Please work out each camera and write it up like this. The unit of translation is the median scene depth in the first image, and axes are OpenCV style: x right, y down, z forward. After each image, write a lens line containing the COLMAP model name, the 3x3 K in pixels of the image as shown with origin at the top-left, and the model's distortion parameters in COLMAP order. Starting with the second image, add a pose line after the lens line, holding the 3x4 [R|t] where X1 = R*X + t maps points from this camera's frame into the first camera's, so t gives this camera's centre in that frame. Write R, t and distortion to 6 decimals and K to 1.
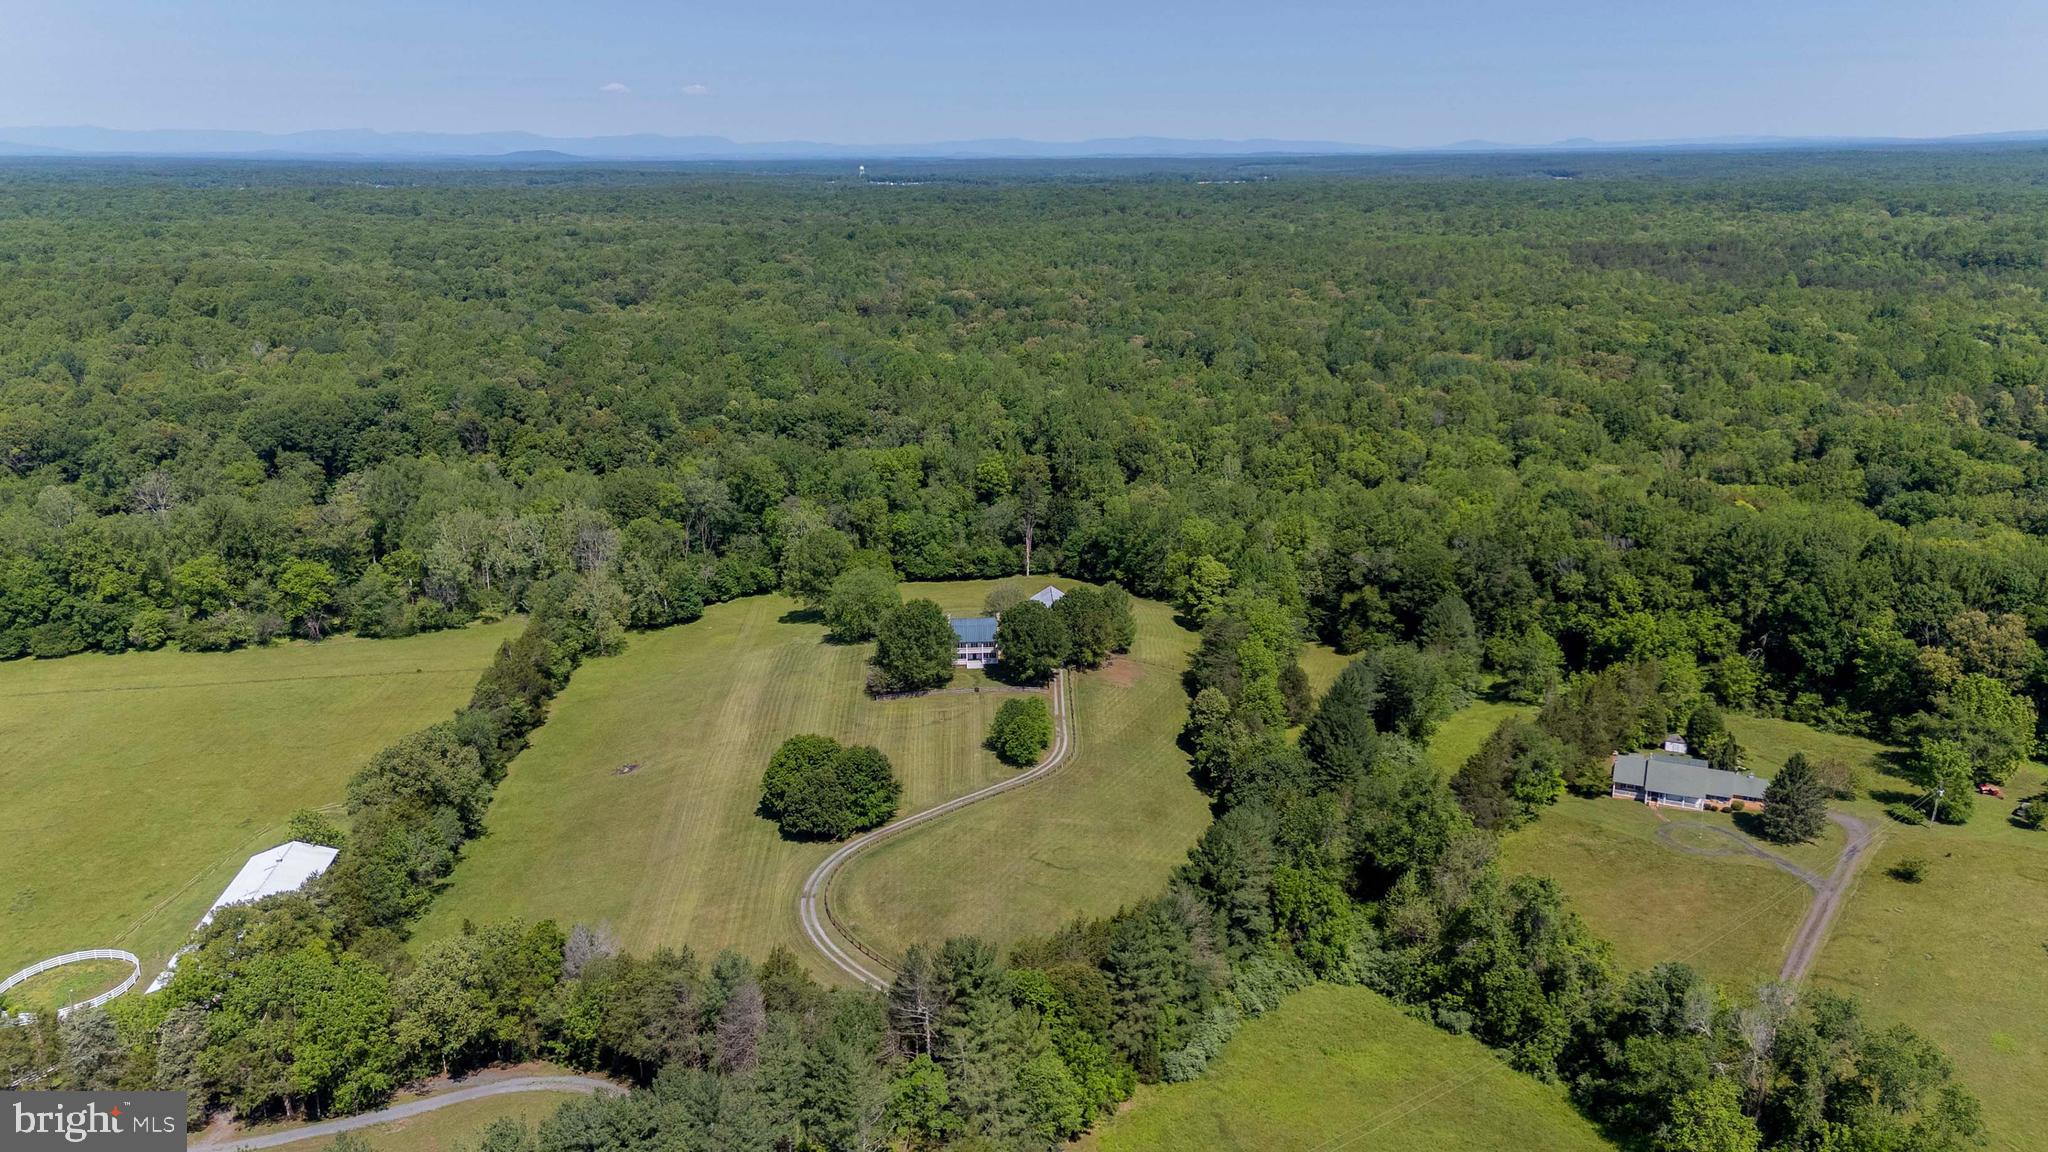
lens RADIAL K [[1509.4, 0, 1024.0], [0, 1509.4, 576.0], [0, 0, 1]] dist [0.126499, -0.088336]
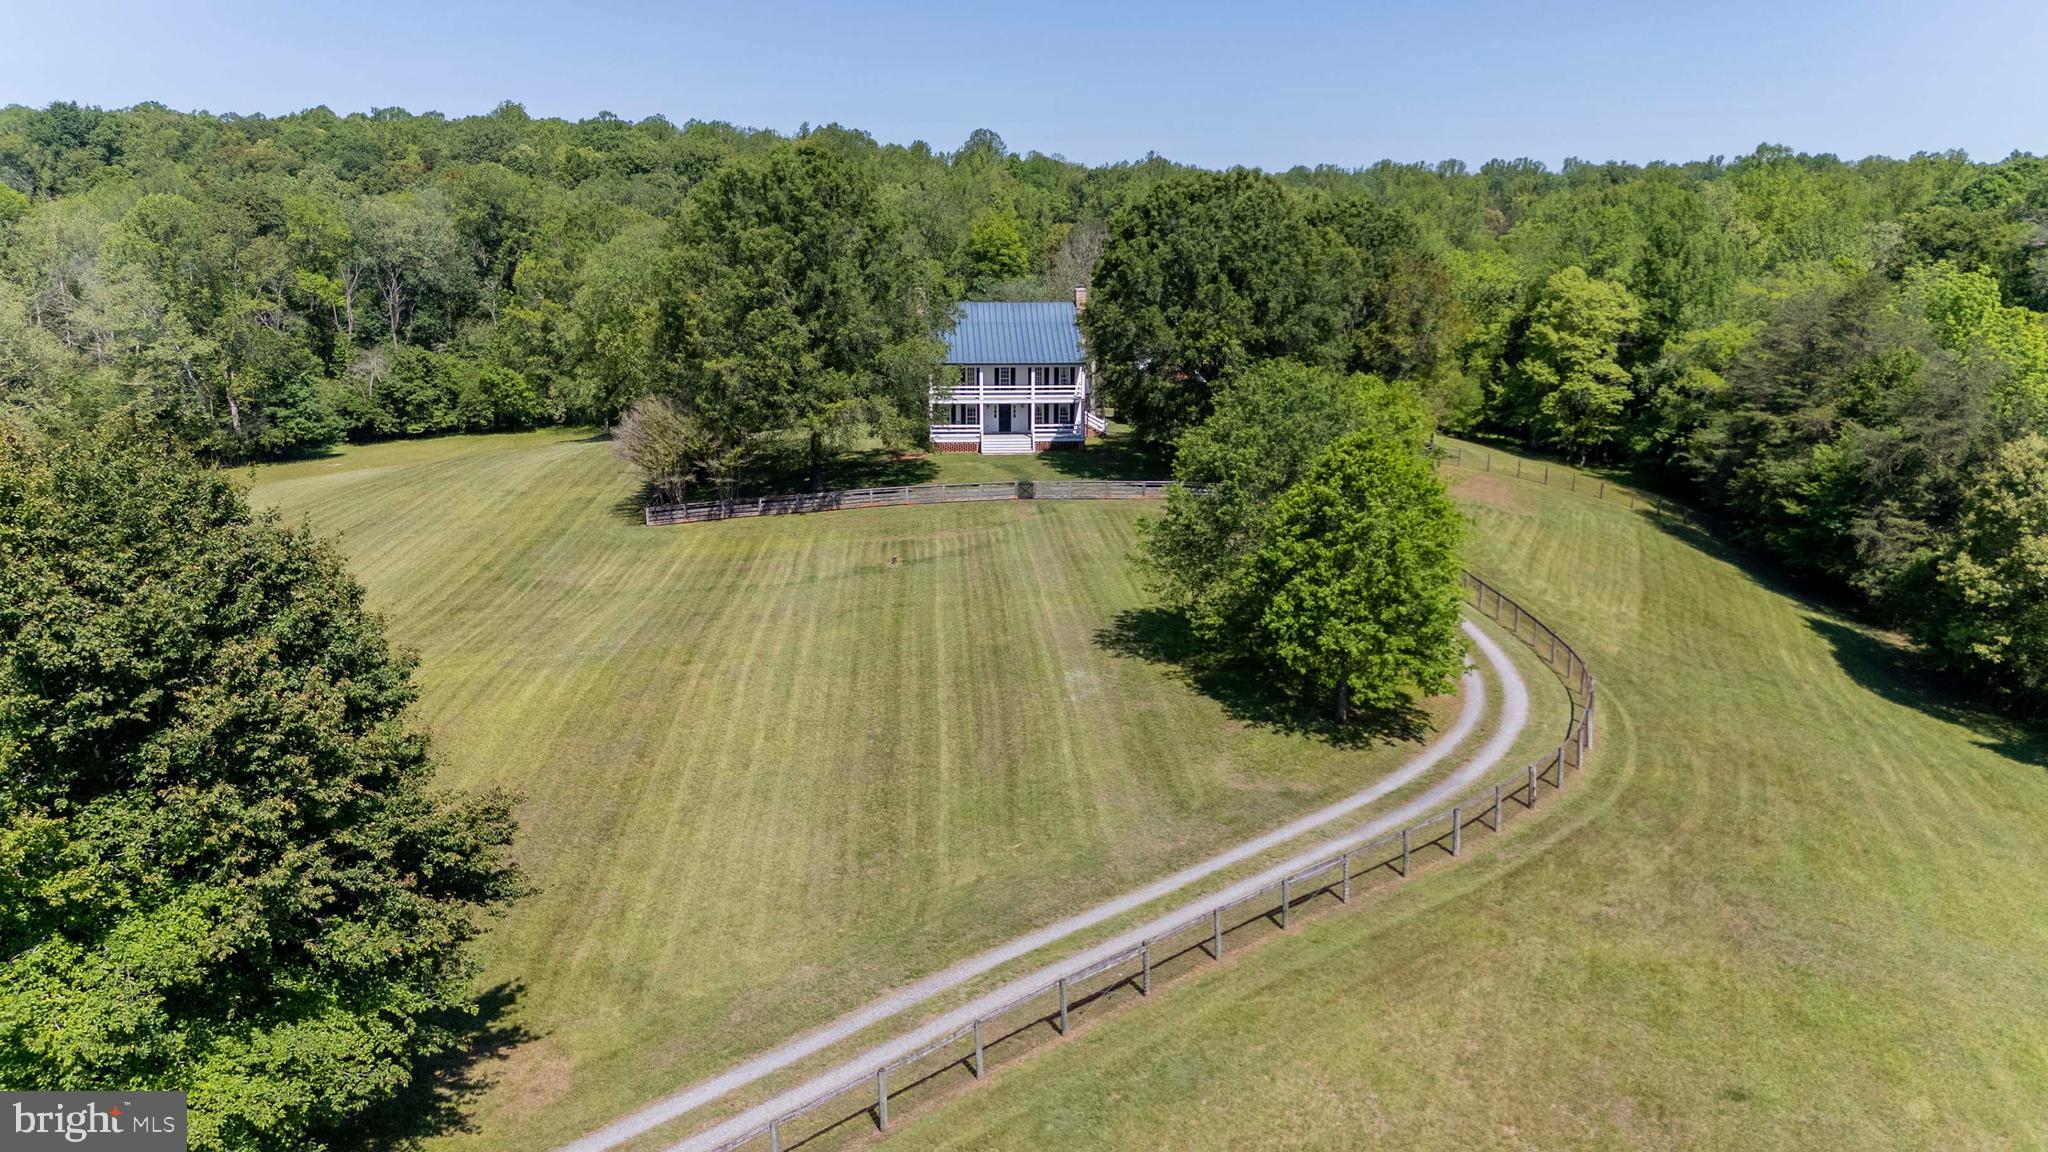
lens RADIAL K [[1509.4, 0, 1024.0], [0, 1509.4, 576.0], [0, 0, 1]] dist [0.126499, -0.088336]
pose [[0.999677, 0.005414, 0.024814, -0.028043], [-0.004403, 0.999164, -0.040640, 0.074573], [-0.025013, 0.040517, 0.998866, 0.536267]]
